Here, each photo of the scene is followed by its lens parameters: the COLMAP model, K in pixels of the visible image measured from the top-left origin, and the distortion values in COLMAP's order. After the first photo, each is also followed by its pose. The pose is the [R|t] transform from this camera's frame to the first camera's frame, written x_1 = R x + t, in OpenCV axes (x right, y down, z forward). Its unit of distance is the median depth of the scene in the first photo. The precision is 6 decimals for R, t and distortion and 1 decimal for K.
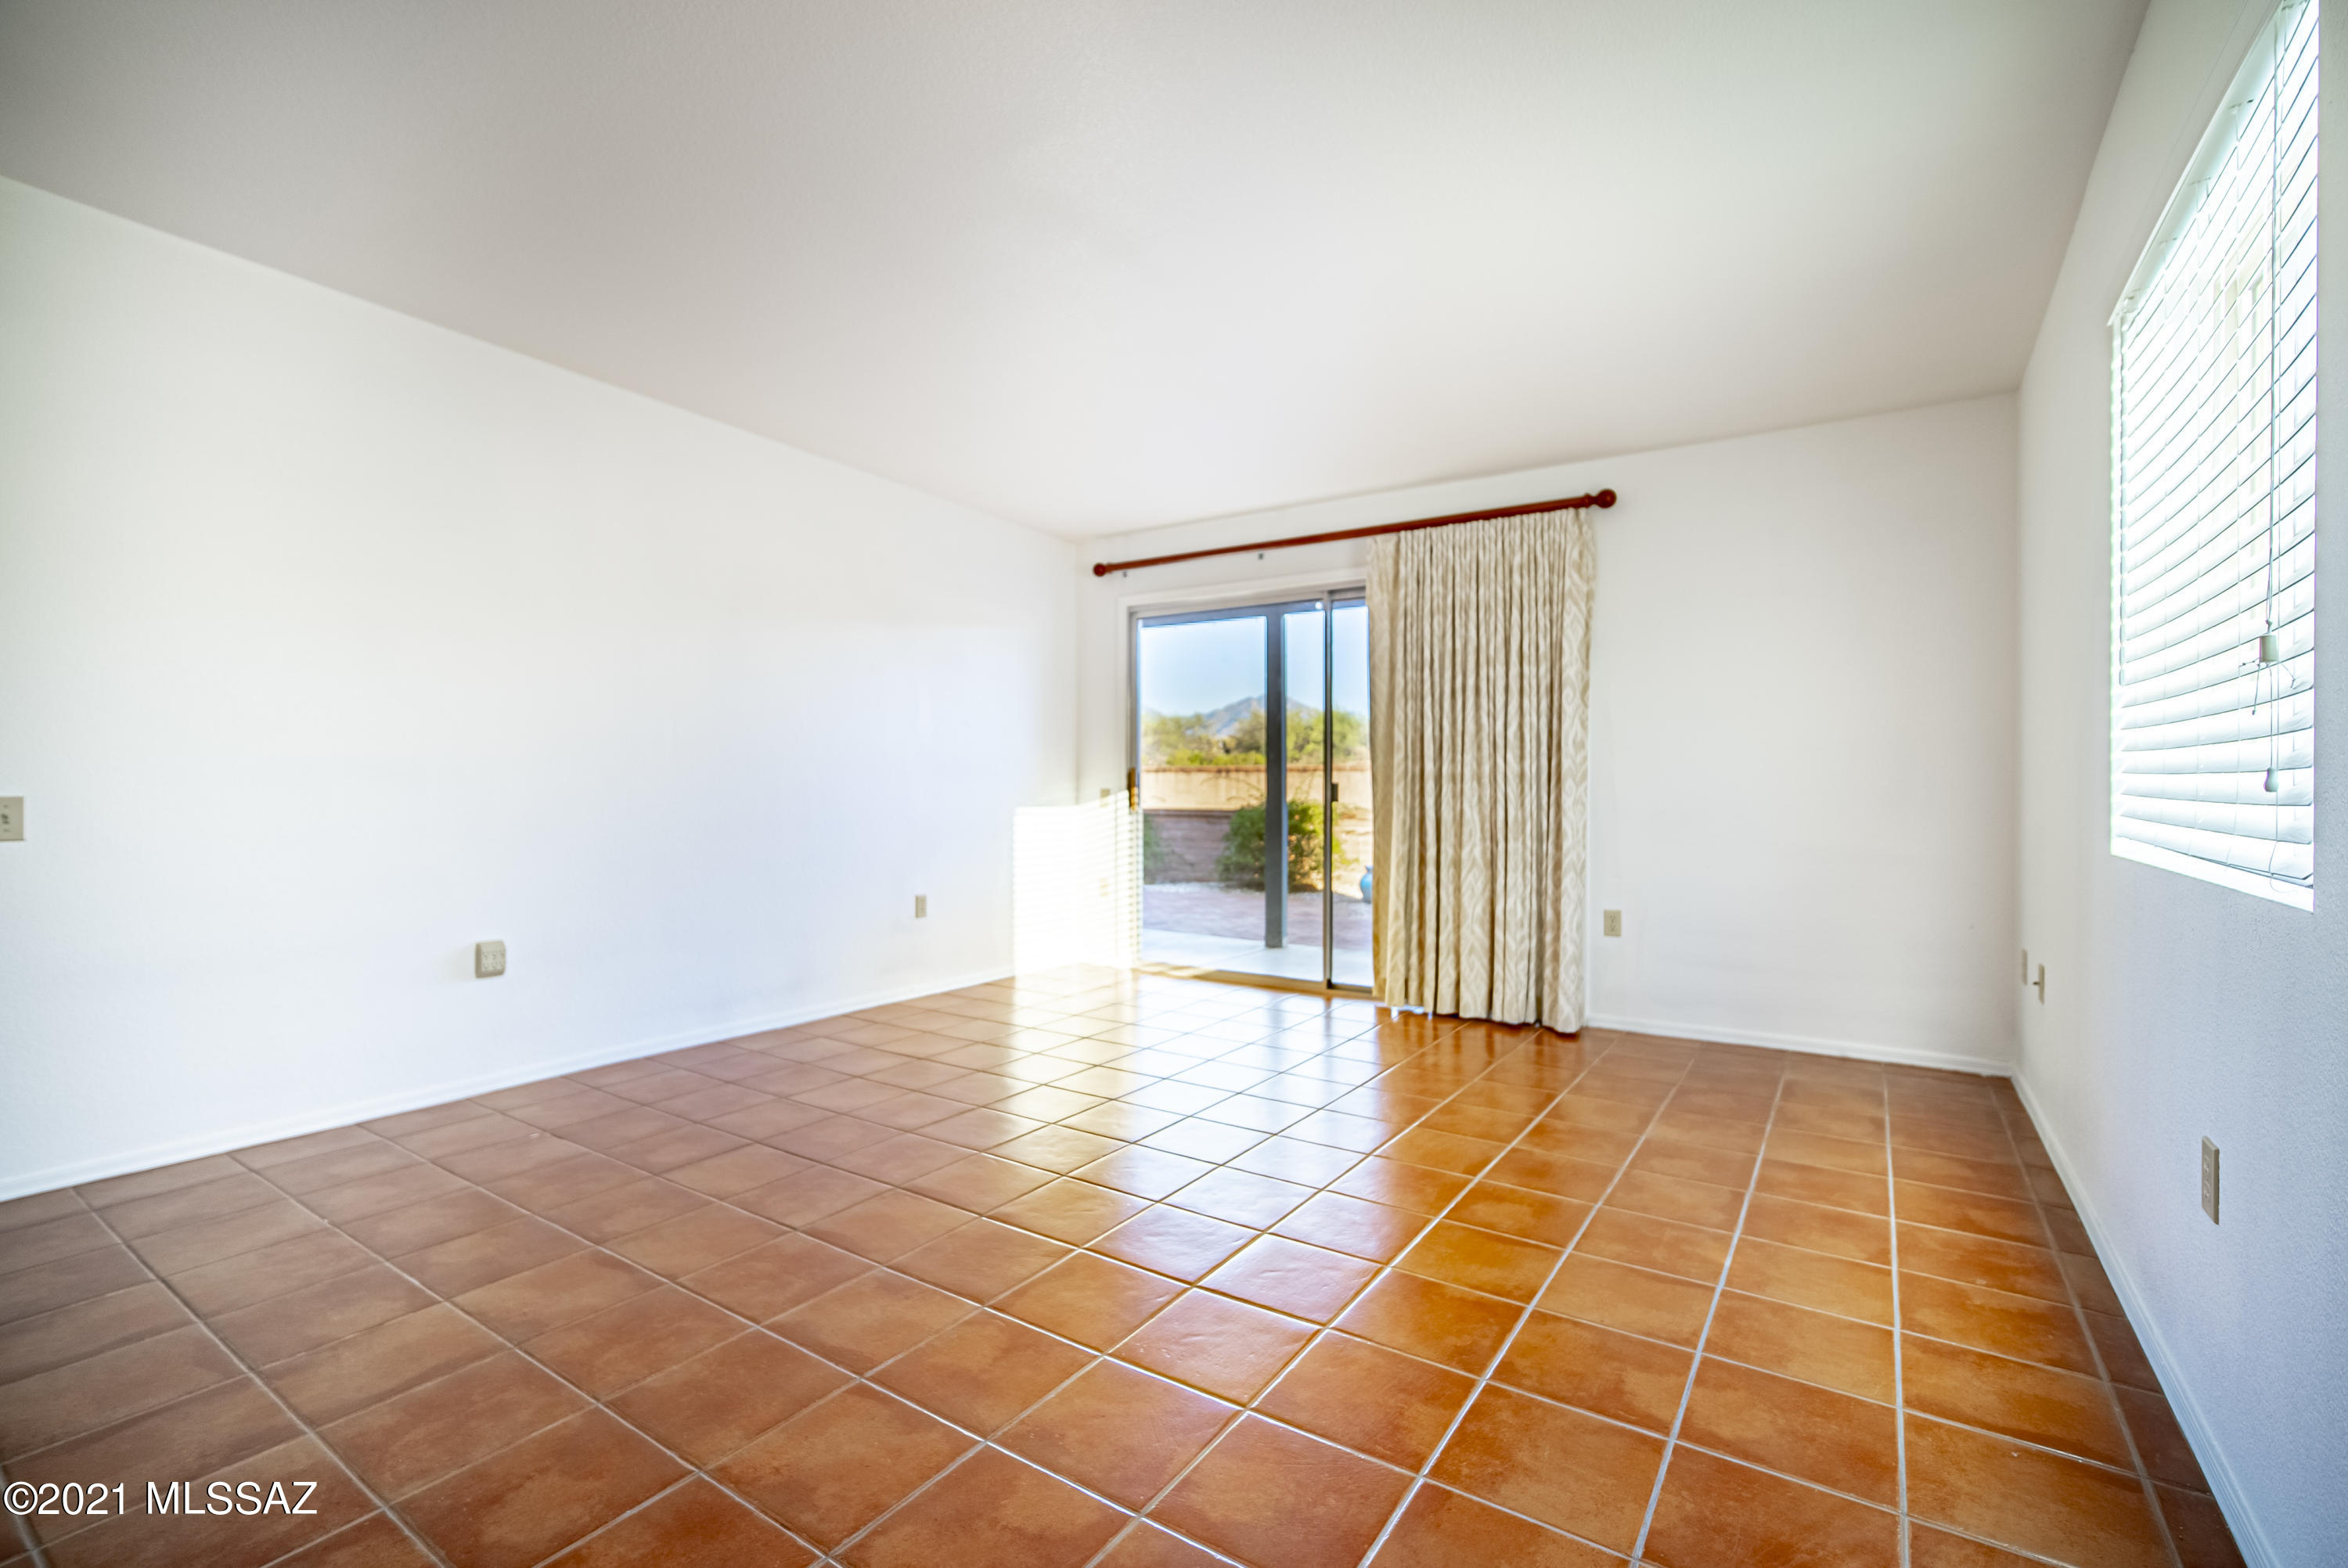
lens RADIAL K [[1038.2, 0, 1169.5], [0, 1038.2, 788.5], [0, 0, 1]] dist [-0.016596, -0.000096]
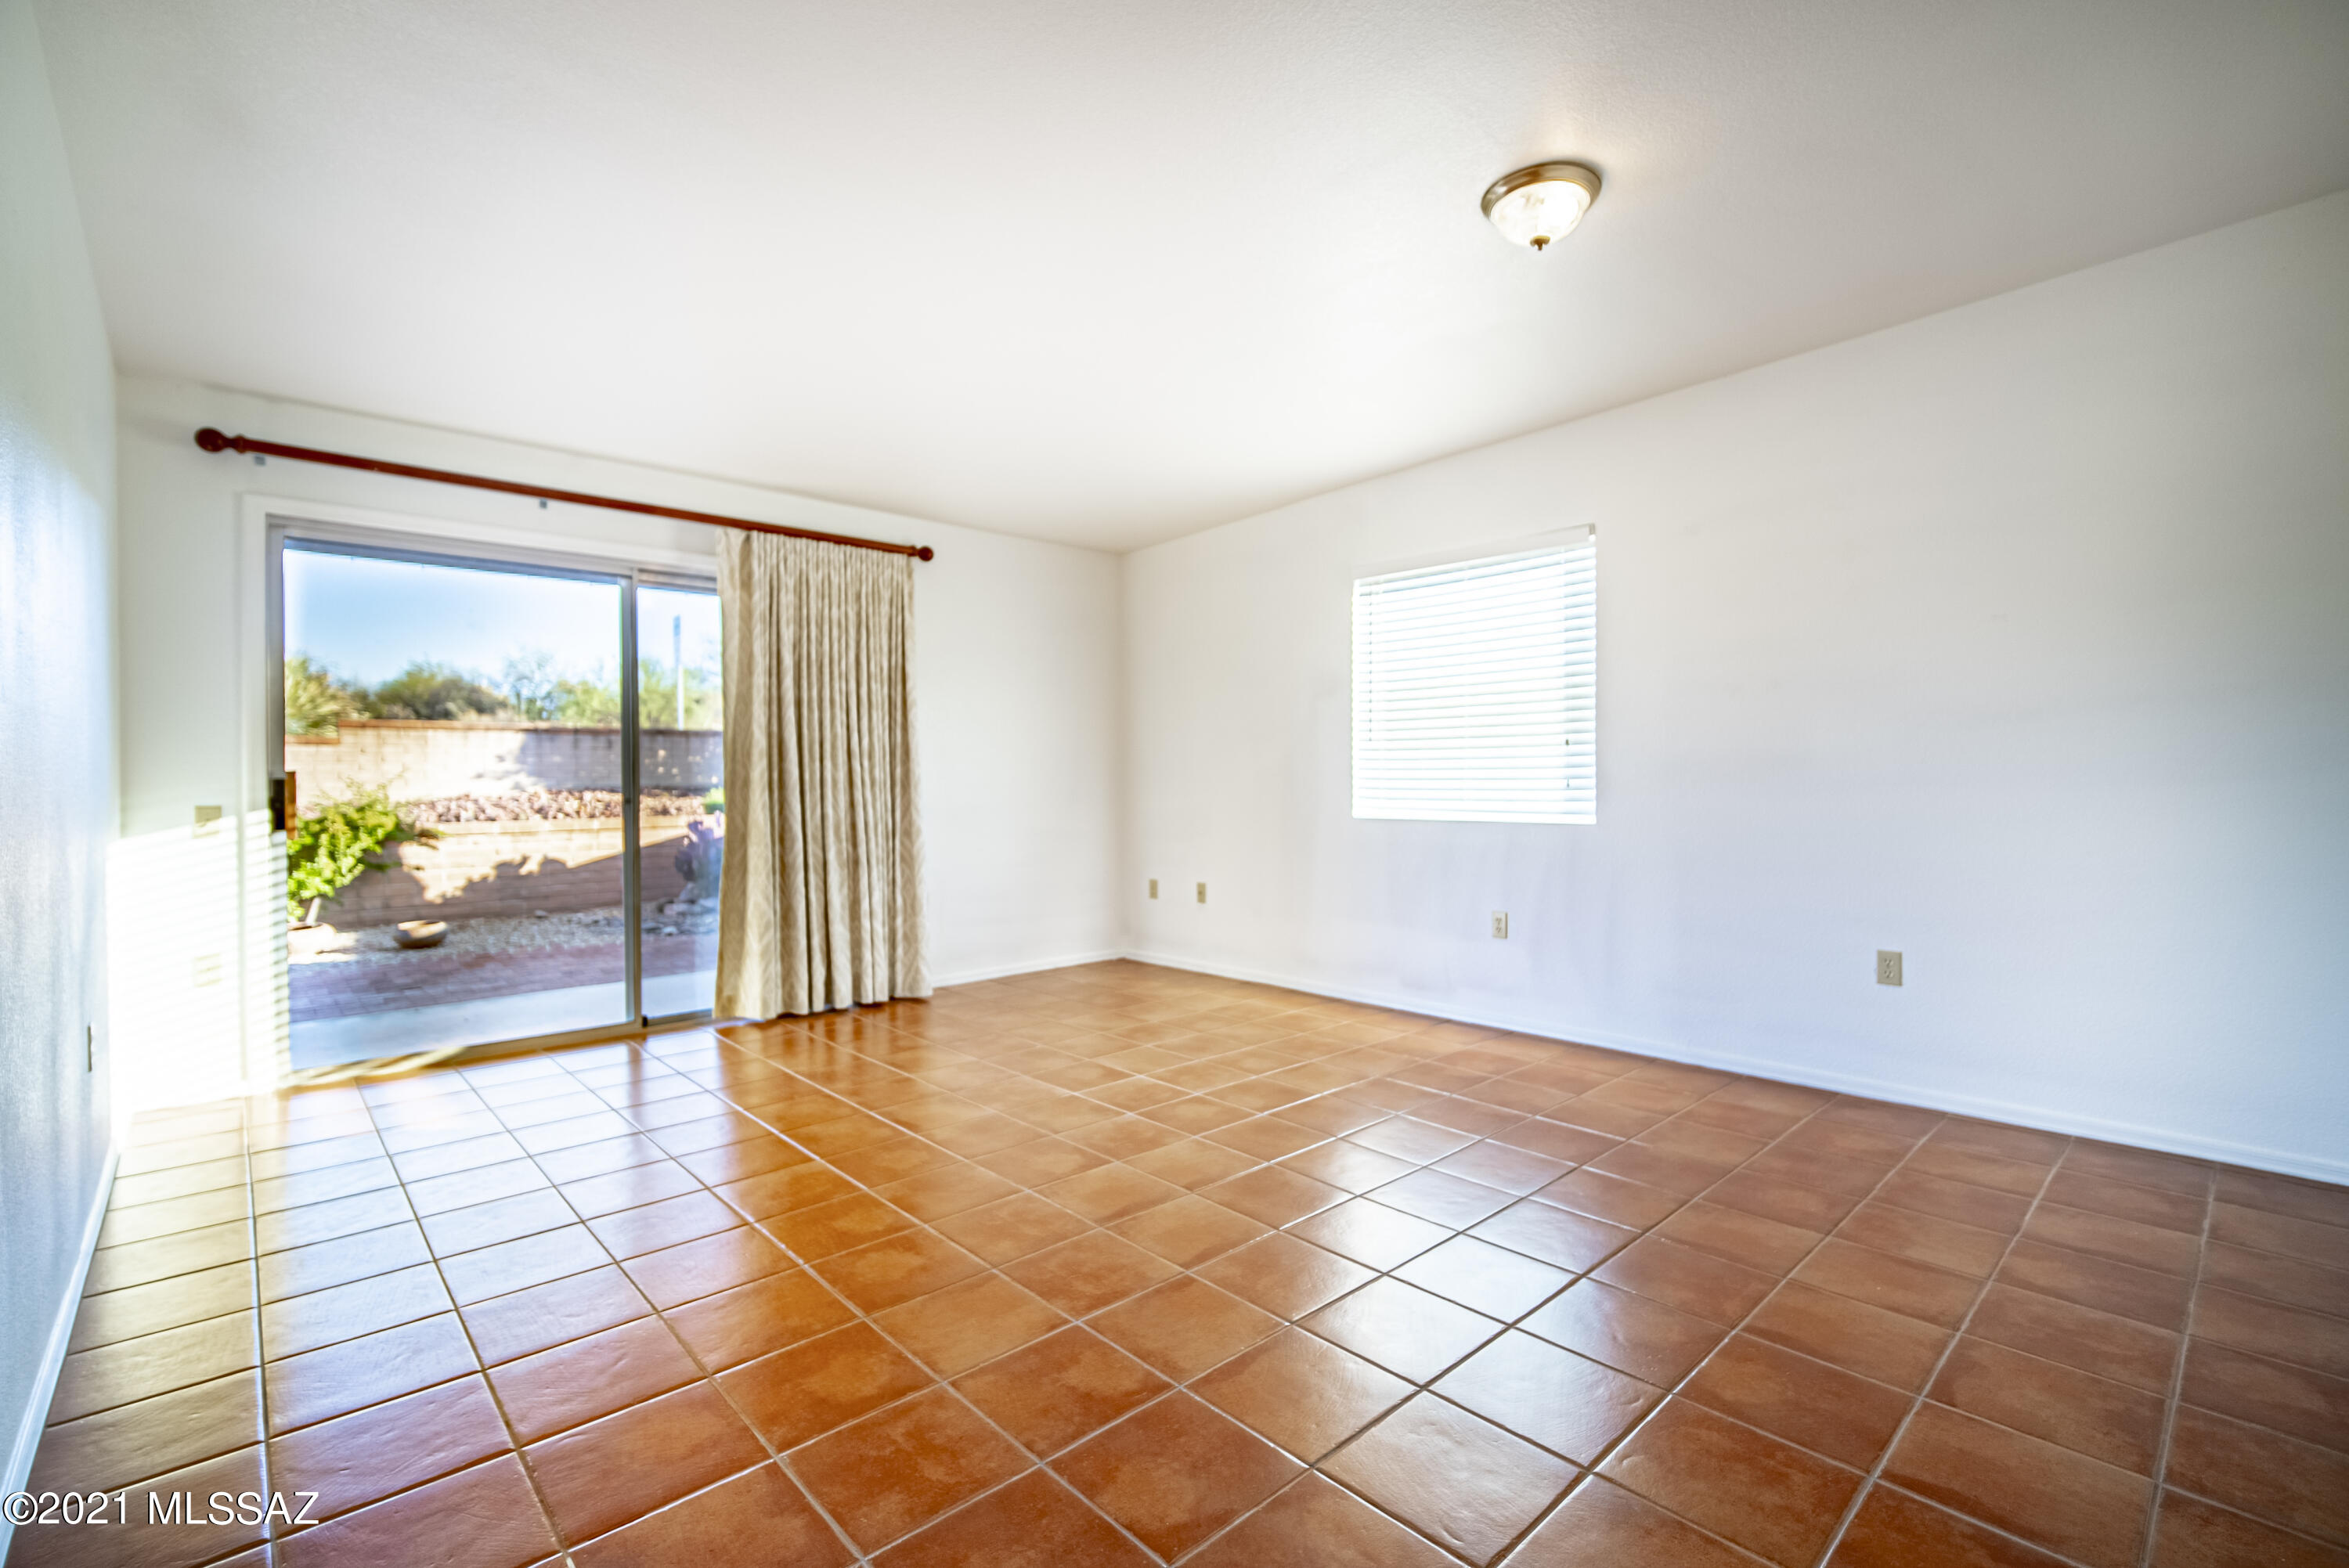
lens RADIAL K [[1038.7, 0, 1170.0], [0, 1038.7, 788.5], [0, 0, 1]] dist [-0.016596, -0.000096]
pose [[0.230329, -0.007347, 0.973085, -0.679626], [0.017190, 0.999846, 0.003480, -0.003191], [-0.972961, 0.015926, 0.230420, 0.429402]]
